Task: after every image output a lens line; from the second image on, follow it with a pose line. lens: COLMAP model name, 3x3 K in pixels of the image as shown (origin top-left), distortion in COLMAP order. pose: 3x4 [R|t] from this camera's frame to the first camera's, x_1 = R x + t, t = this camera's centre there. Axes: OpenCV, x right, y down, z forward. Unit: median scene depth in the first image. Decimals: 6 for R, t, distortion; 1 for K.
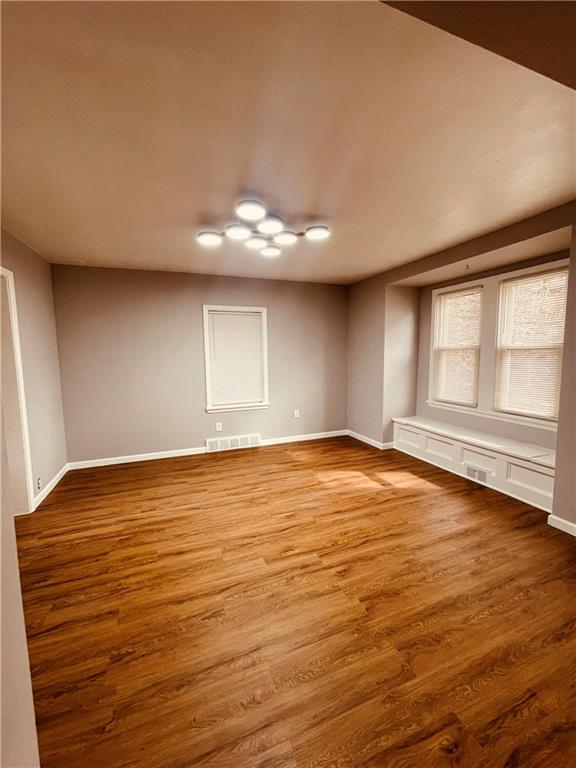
lens RADIAL K [[312.3, 0, 288.6], [0, 312.3, 386.6], [0, 0, 1]] dist [0.001929, 0.000171]
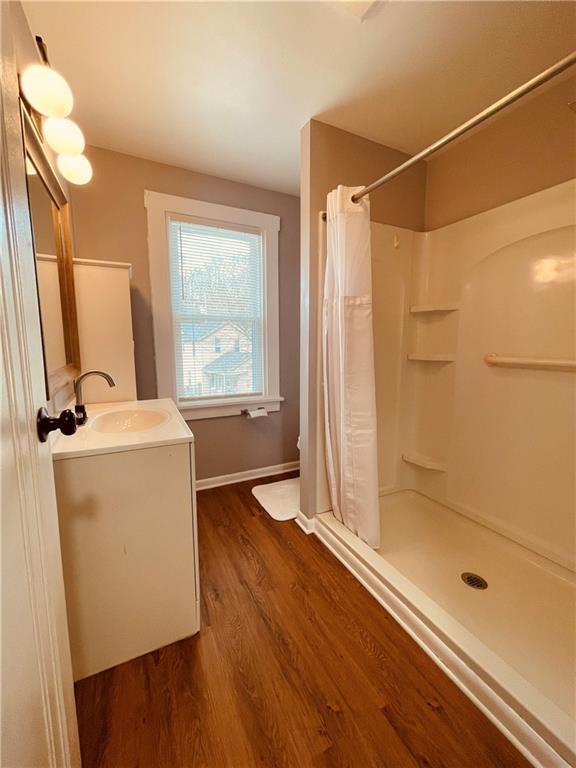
lens RADIAL K [[312.3, 0, 287.4], [0, 312.3, 382.1], [0, 0, 1]] dist [0.001929, 0.000171]
pose [[-0.098207, -0.106542, 0.989446, -1.171915], [0.107491, 0.987300, 0.116980, 0.110498], [-0.989344, 0.117845, -0.085508, 0.991769]]
